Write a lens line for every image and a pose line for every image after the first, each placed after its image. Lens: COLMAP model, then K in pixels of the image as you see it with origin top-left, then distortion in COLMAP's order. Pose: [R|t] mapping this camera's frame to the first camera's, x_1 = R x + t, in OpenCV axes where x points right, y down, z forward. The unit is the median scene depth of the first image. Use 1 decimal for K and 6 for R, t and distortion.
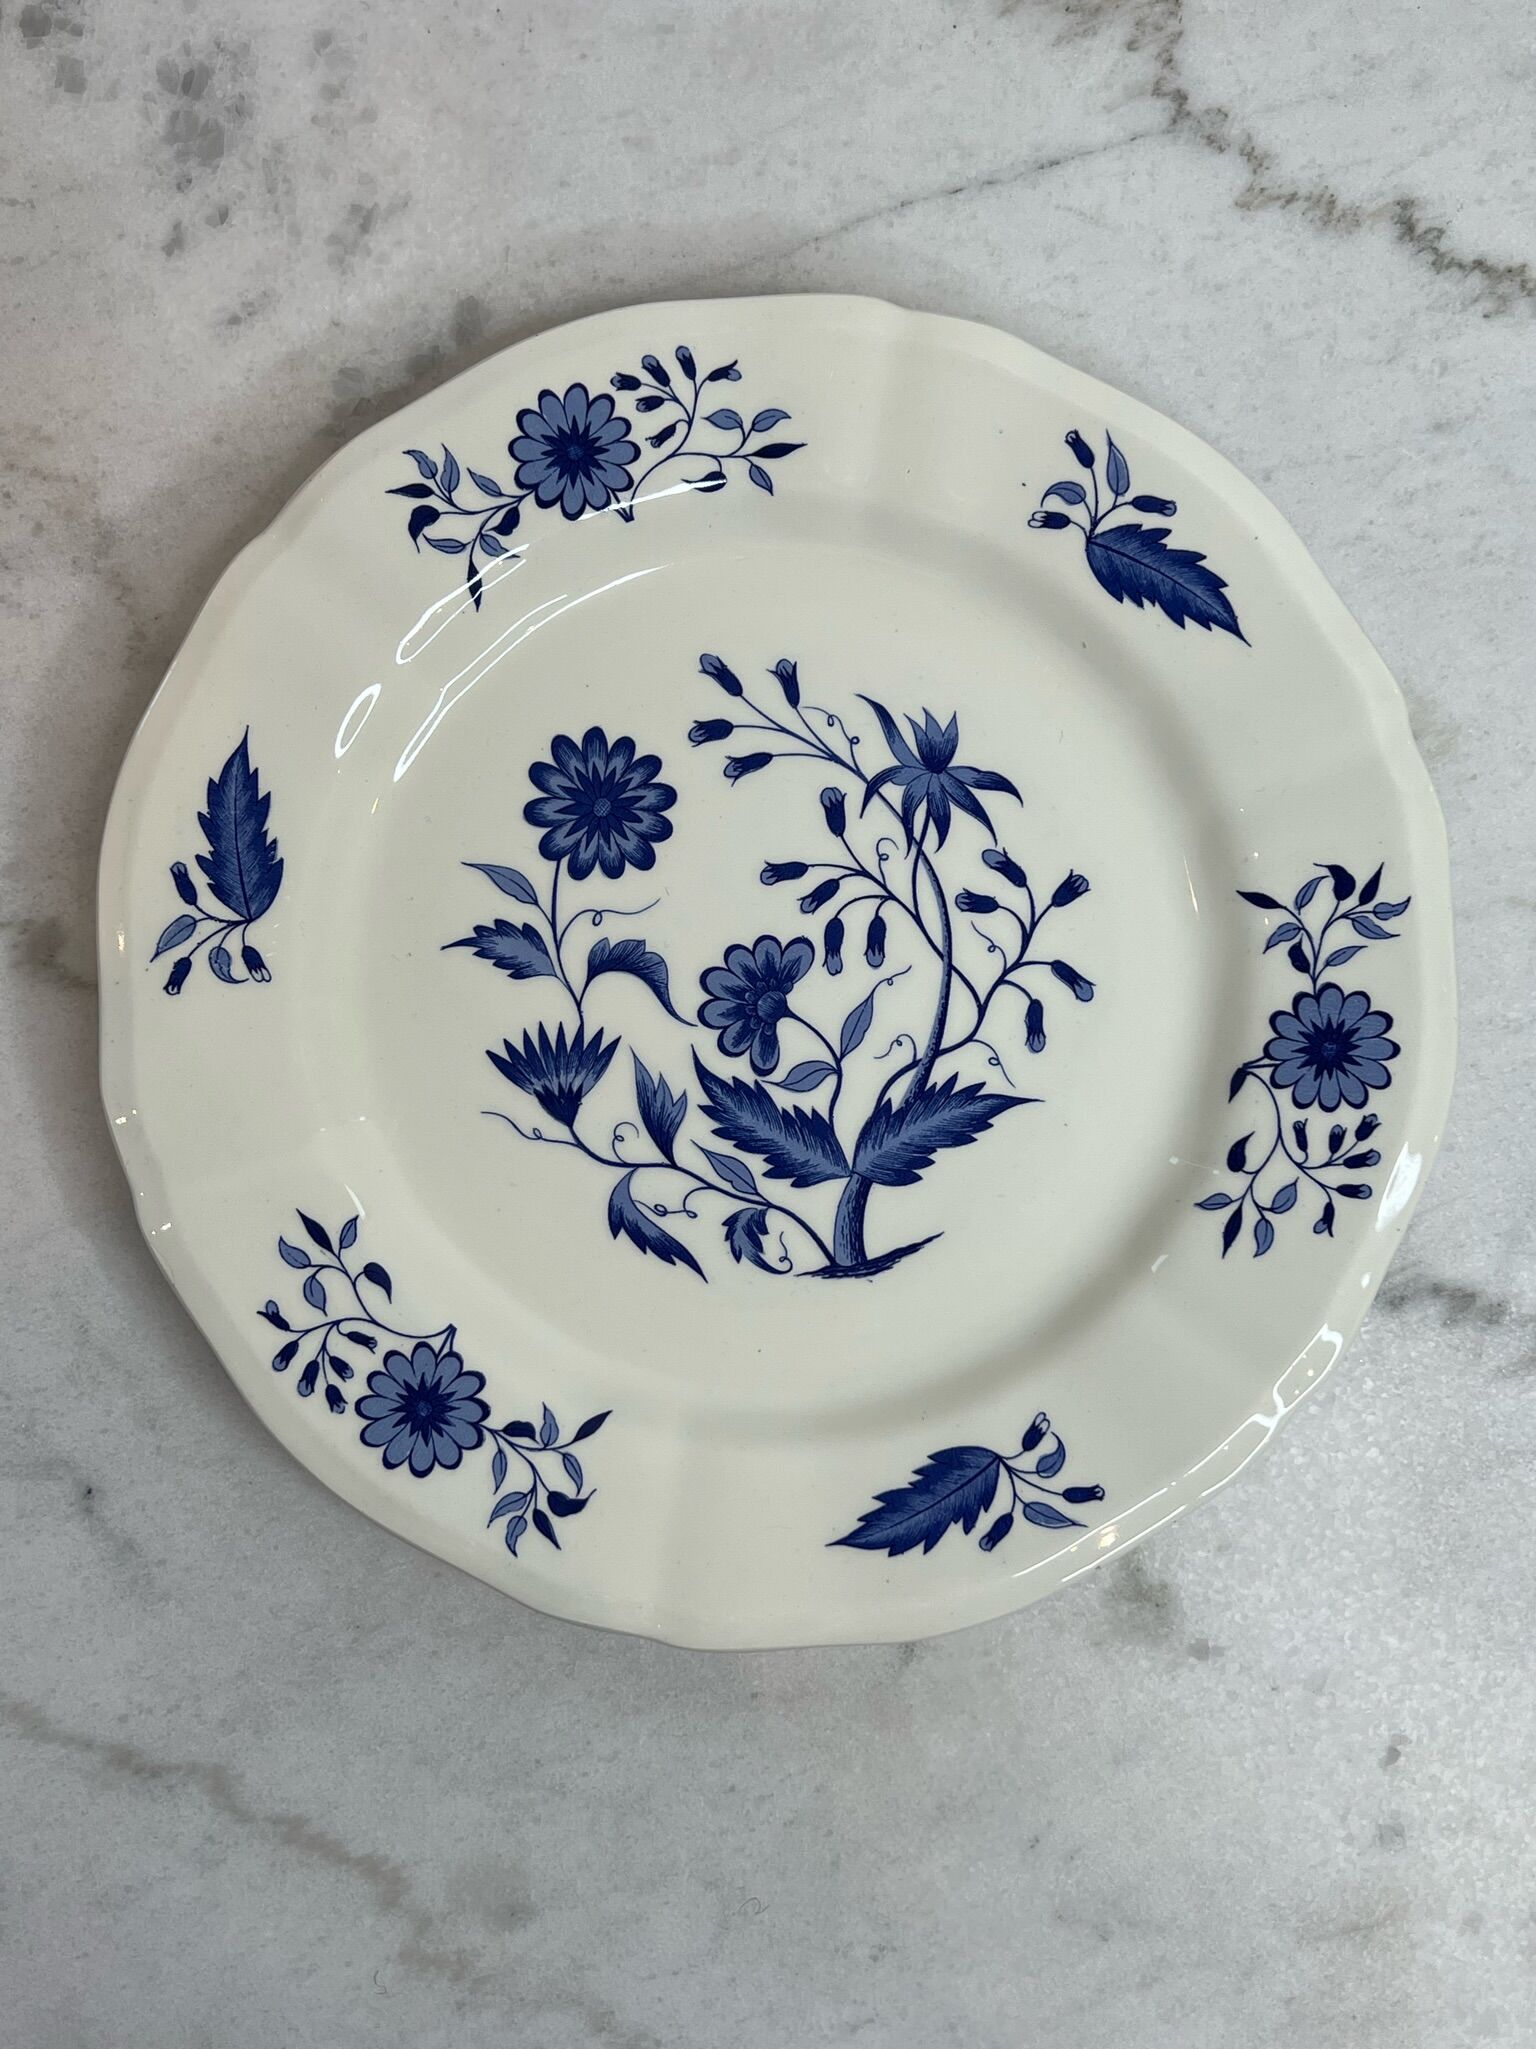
lens RADIAL K [[2211.4, 0, 779.4], [0, 2211.4, 1057.8], [0, 0, 1]] dist [0.009028, 0.000000]
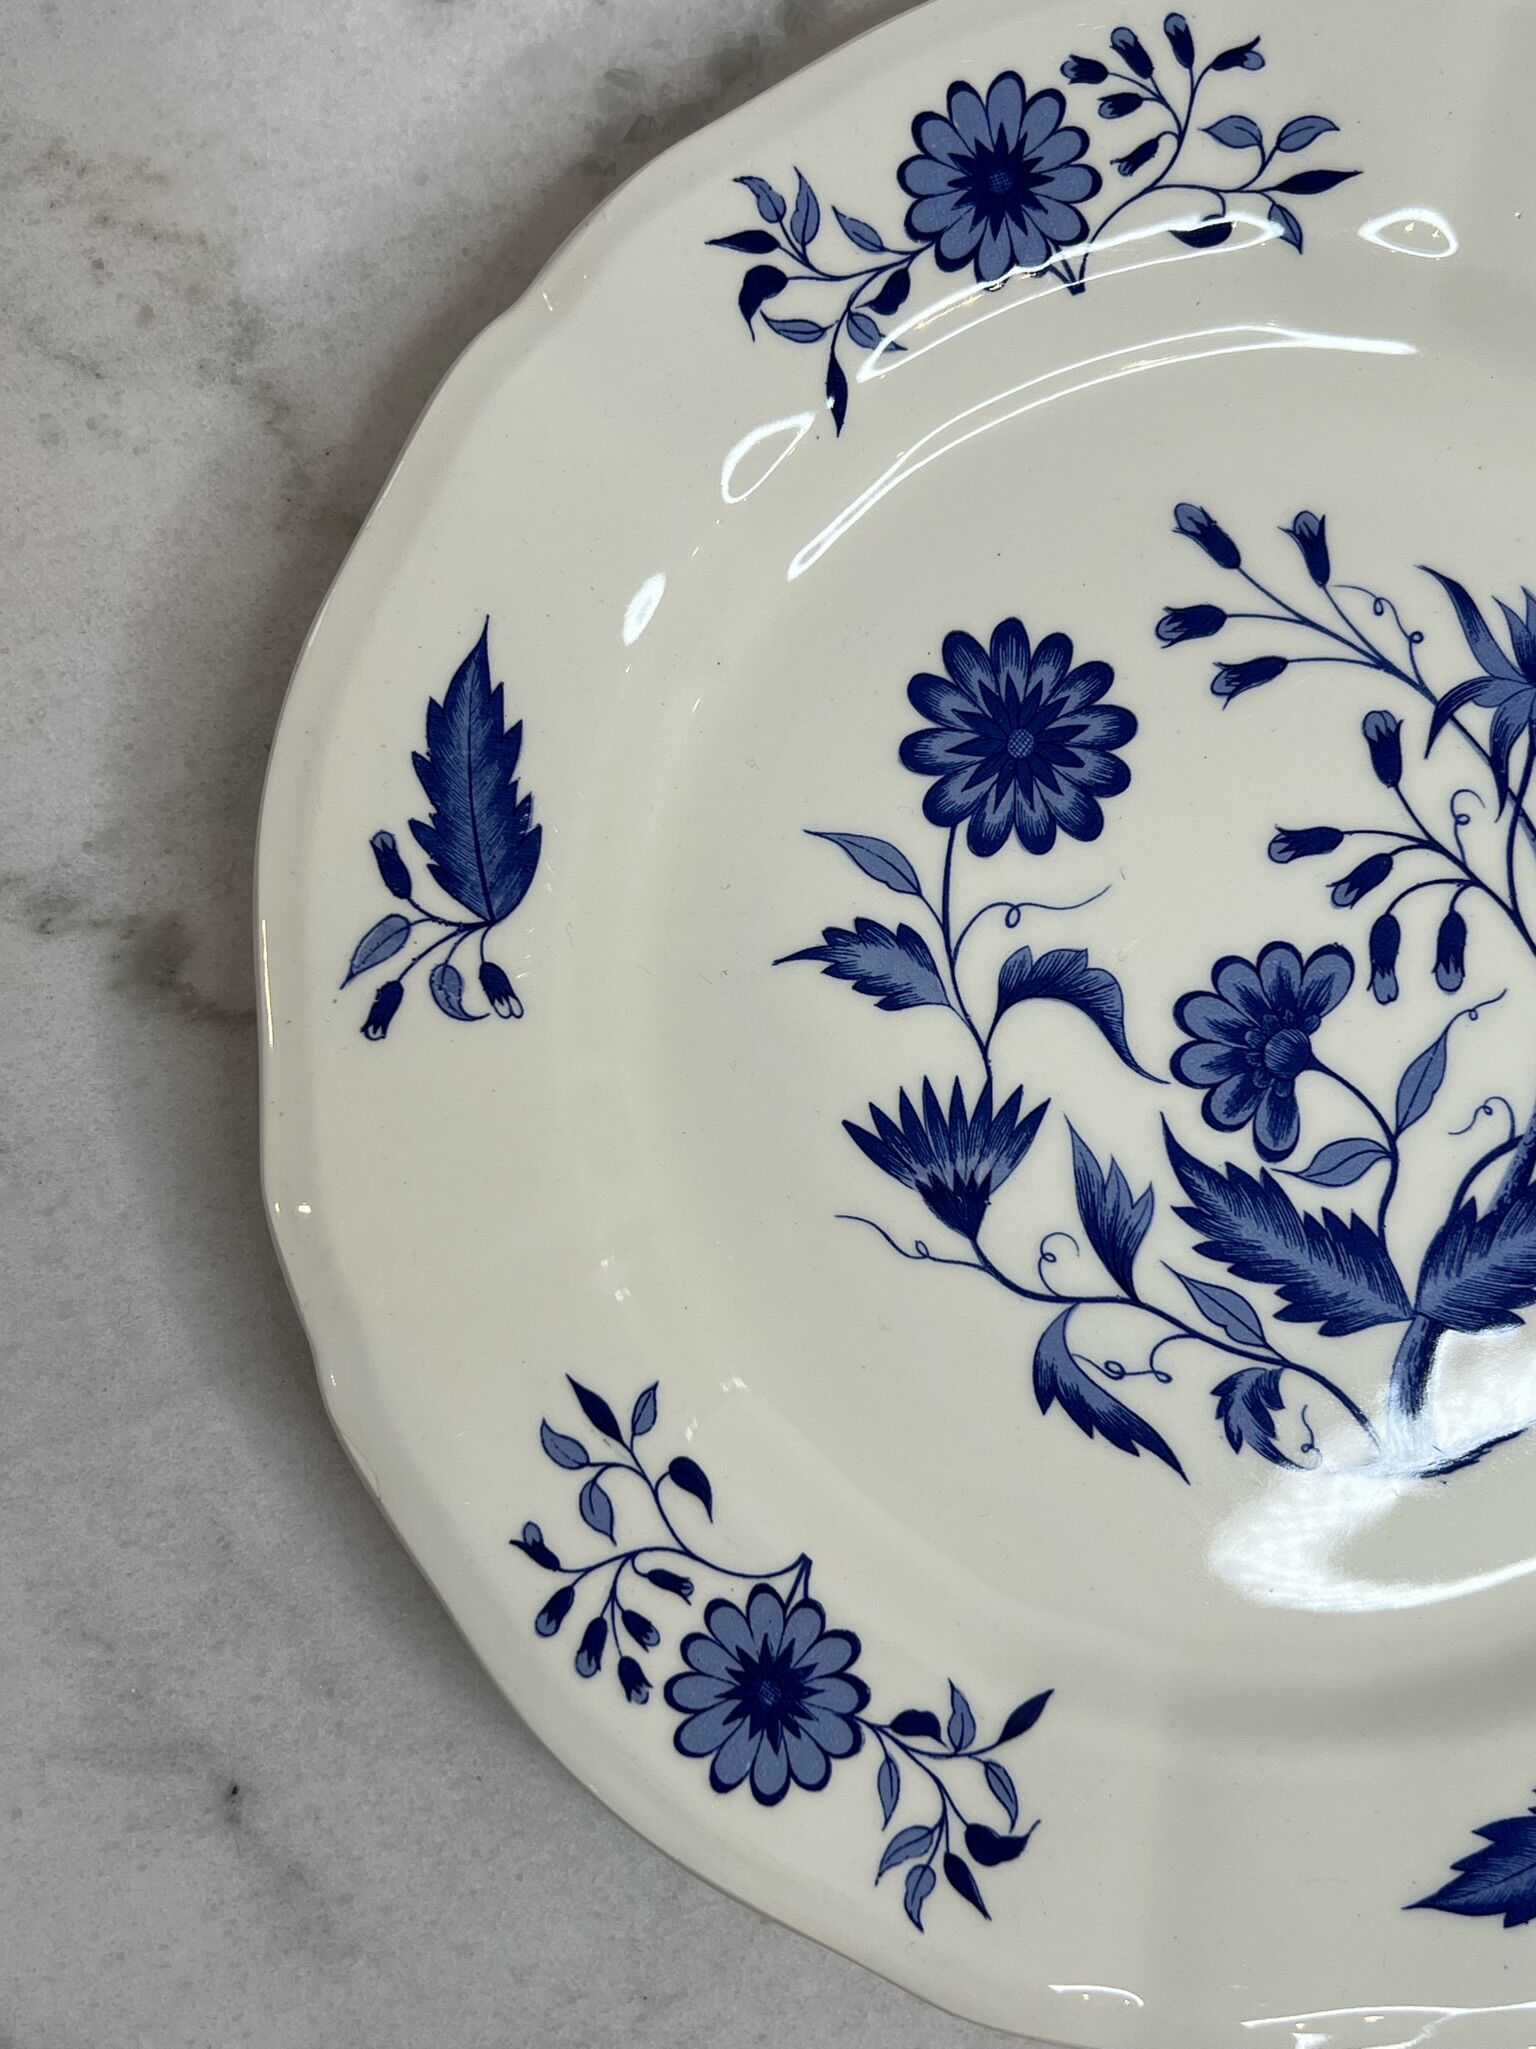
lens RADIAL K [[2211.4, 0, 773.5], [0, 2211.4, 1035.3], [0, 0, 1]] dist [0.009028, 0.000000]
pose [[0.999988, 0.001413, -0.004718, -0.151291], [-0.001312, 0.999771, 0.021368, -0.042237], [0.004747, -0.021361, 0.999761, 0.354916]]
